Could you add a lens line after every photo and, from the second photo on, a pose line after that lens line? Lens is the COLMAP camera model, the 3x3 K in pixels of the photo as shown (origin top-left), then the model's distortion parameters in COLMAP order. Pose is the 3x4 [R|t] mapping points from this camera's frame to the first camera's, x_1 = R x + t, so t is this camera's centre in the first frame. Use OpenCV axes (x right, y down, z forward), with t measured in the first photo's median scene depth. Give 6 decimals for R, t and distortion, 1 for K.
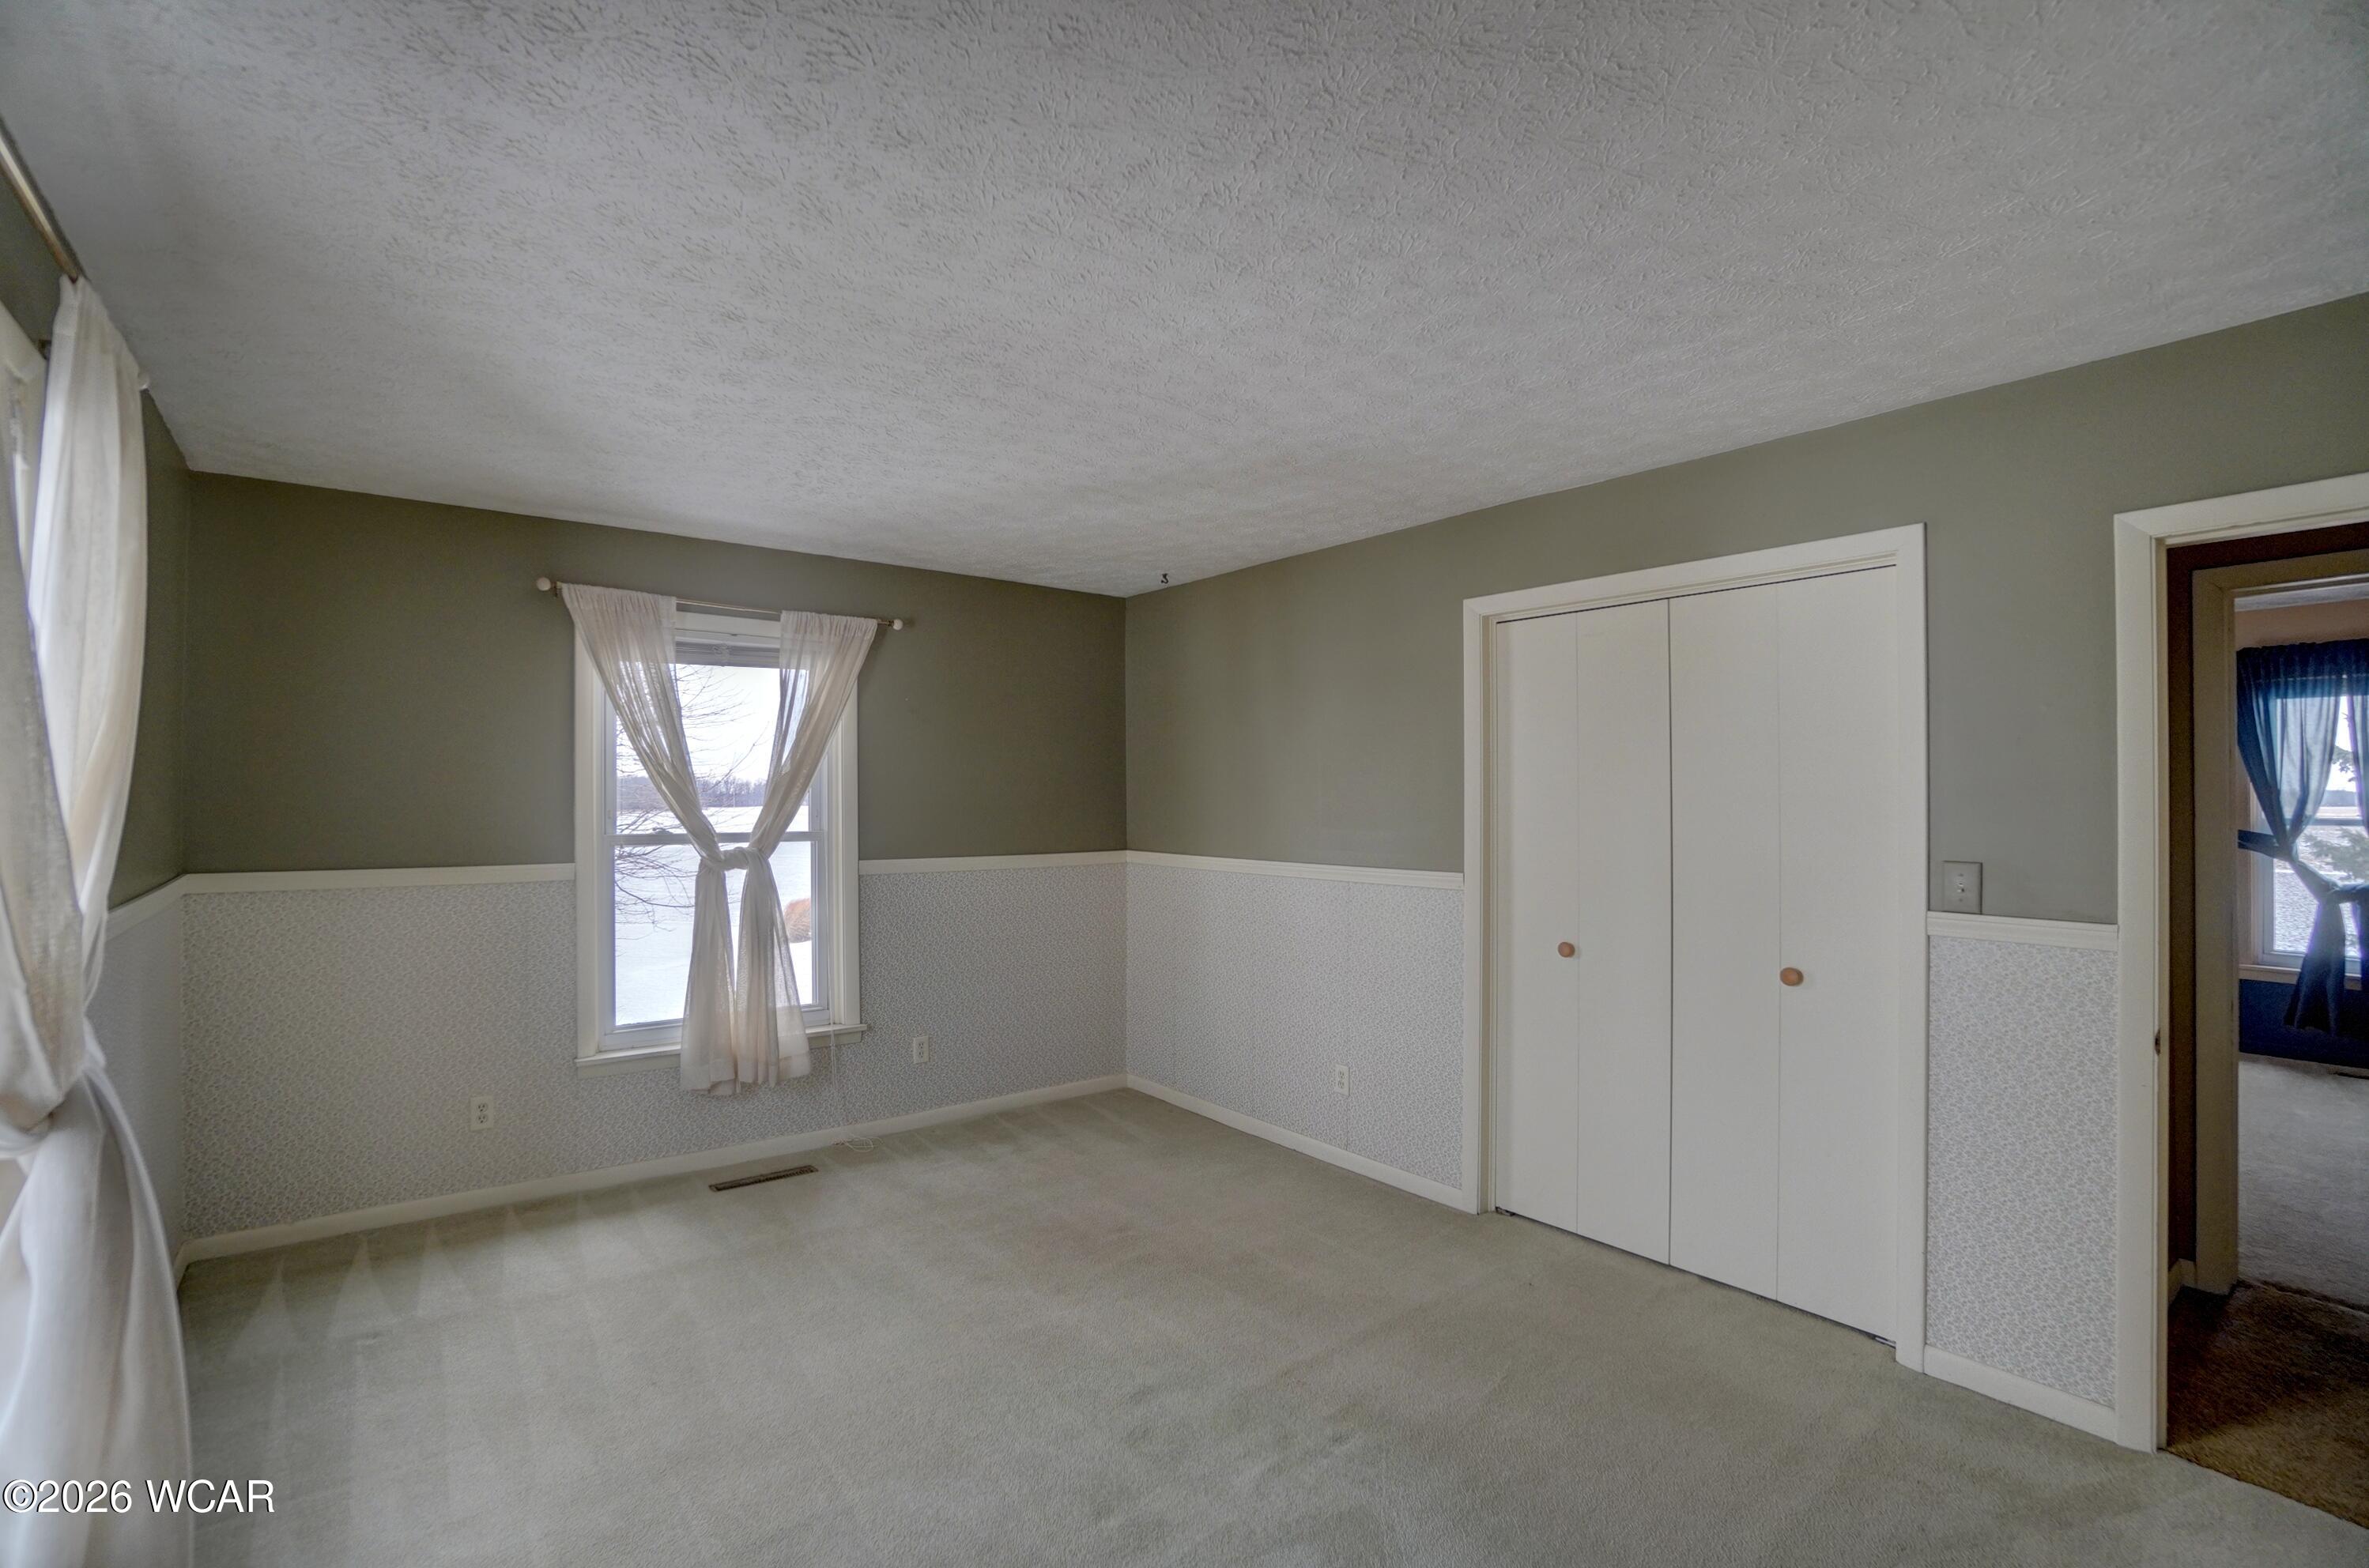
lens RADIAL K [[1050.1, 0, 1153.4], [0, 1050.1, 787.0], [0, 0, 1]] dist [-0.063876, 0.025314]
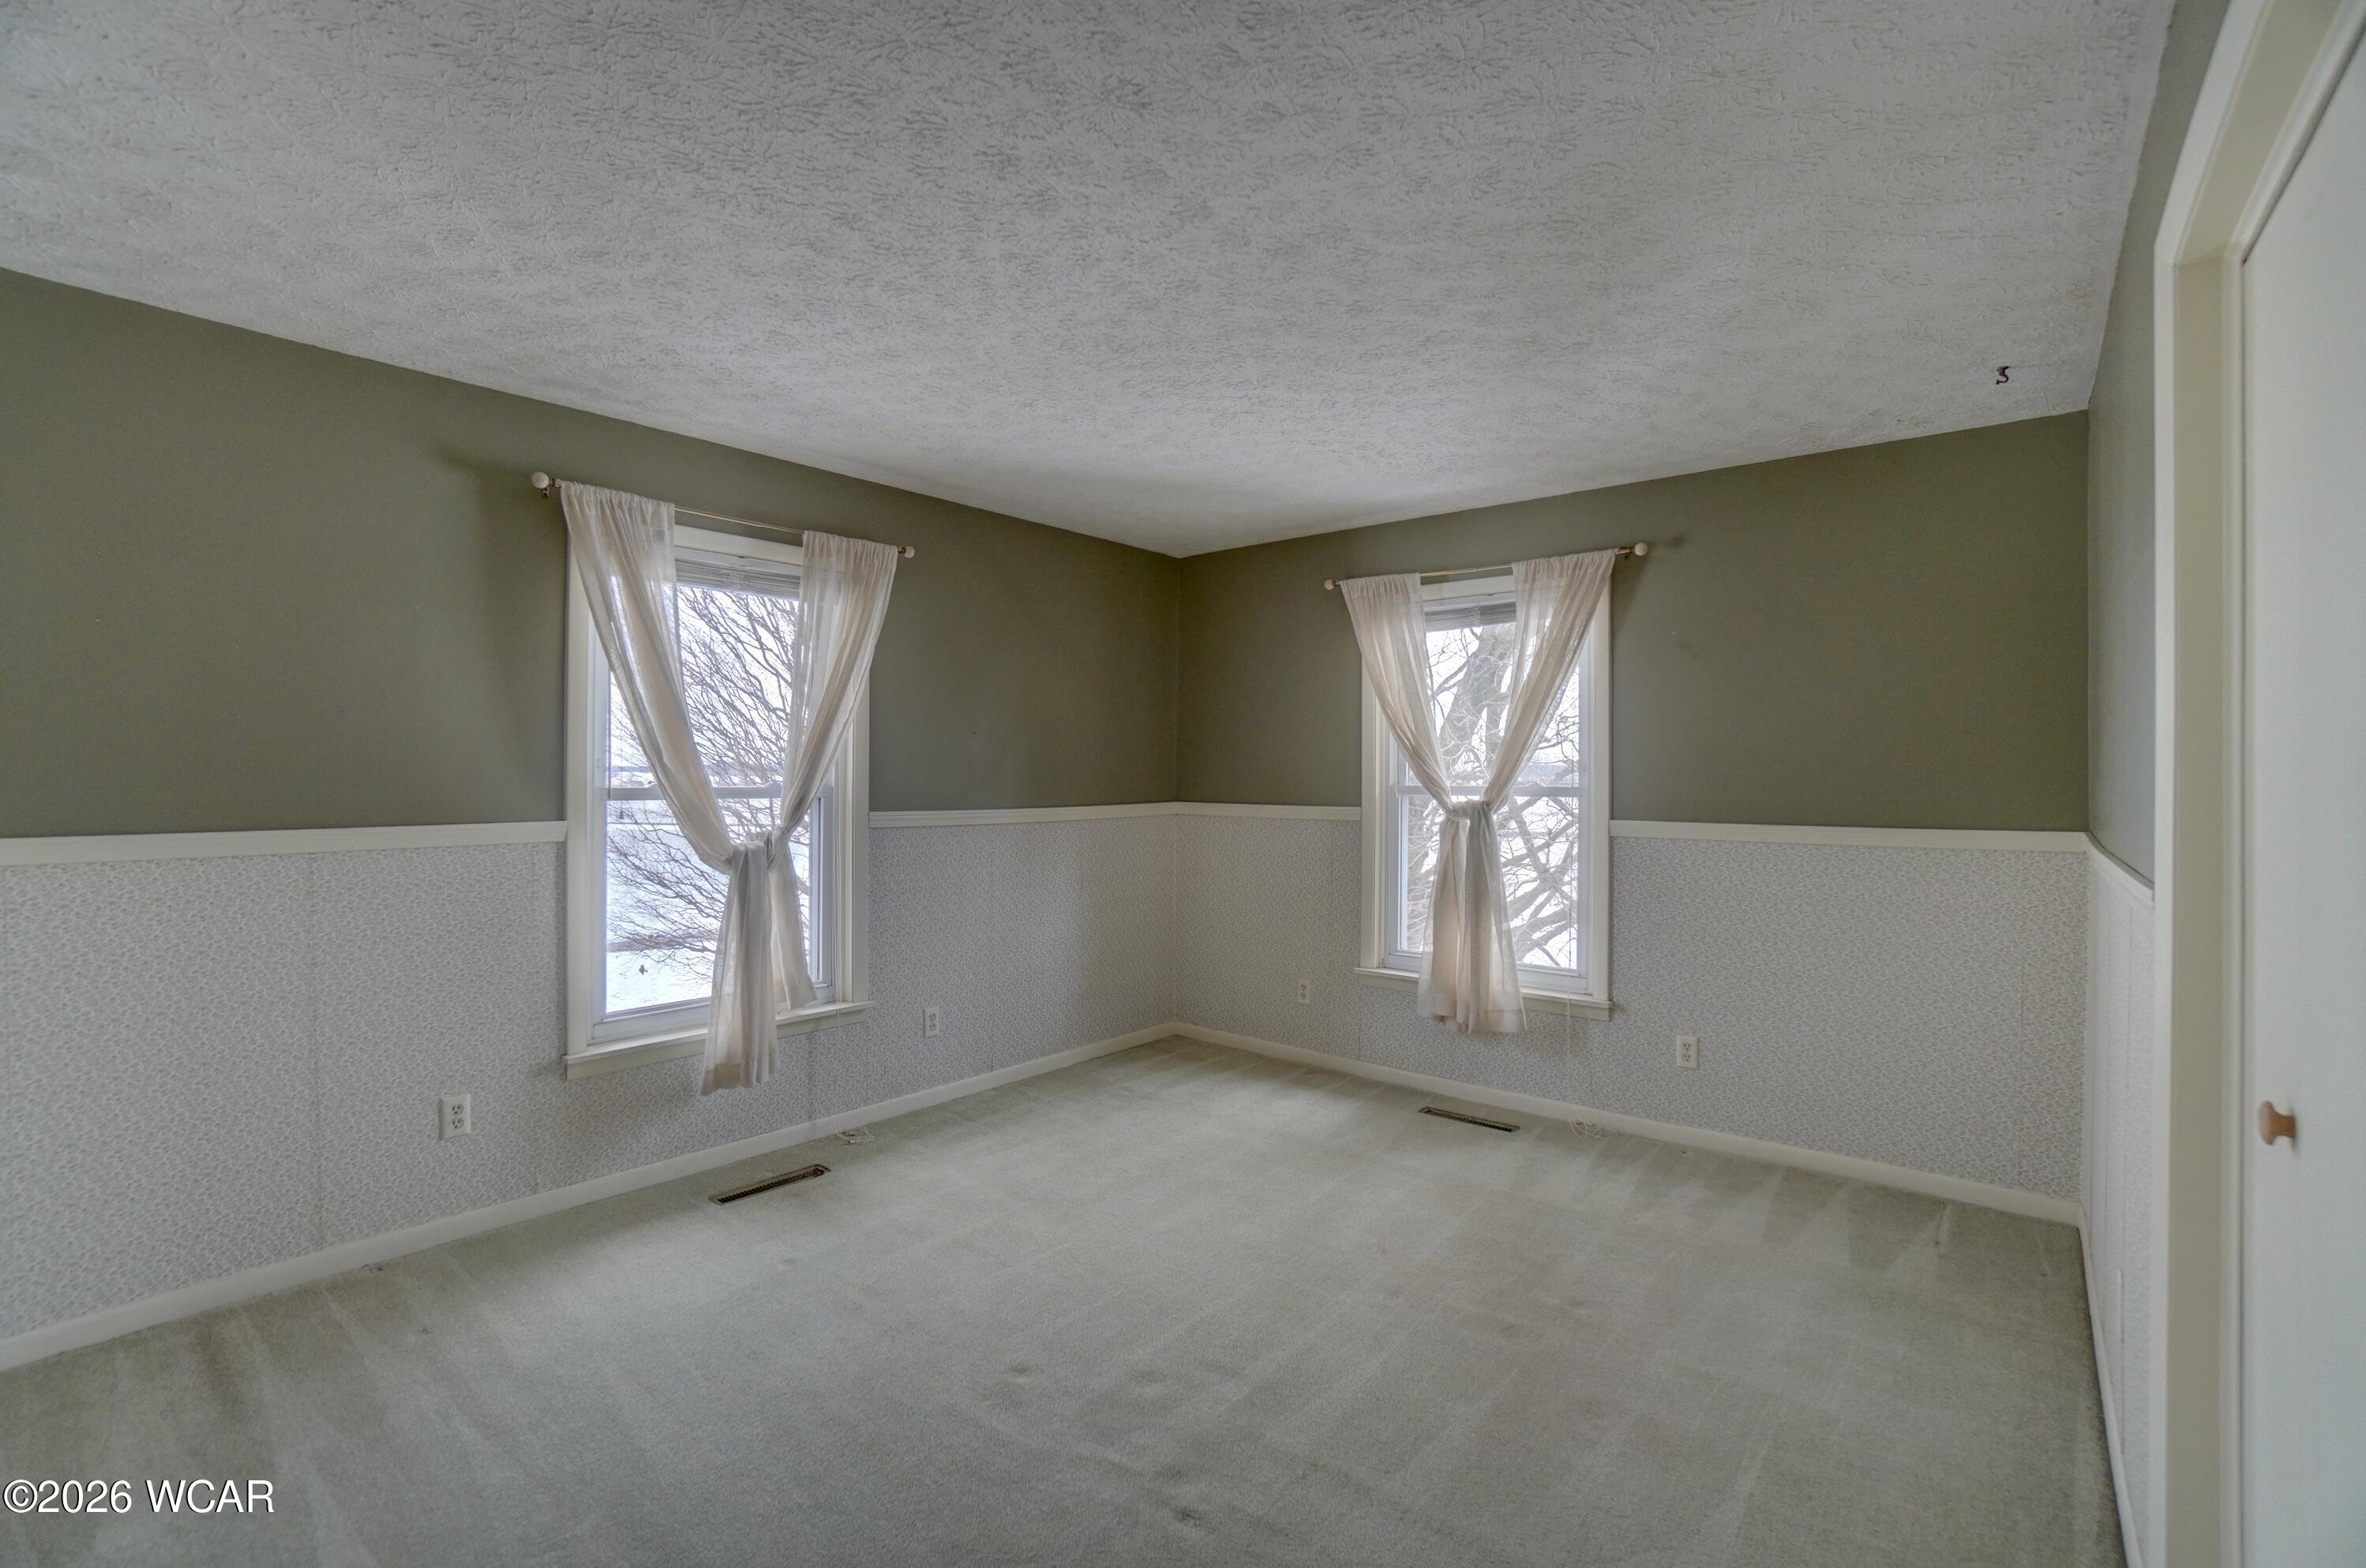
lens RADIAL K [[1048.9, 0, 1151.9], [0, 1048.9, 787.0], [0, 0, 1]] dist [-0.063876, 0.025314]
pose [[0.203431, 0.015918, -0.978960, 0.571351], [0.011605, 0.999758, 0.018668, 0.022179], [0.979021, -0.015159, 0.203197, 0.481024]]
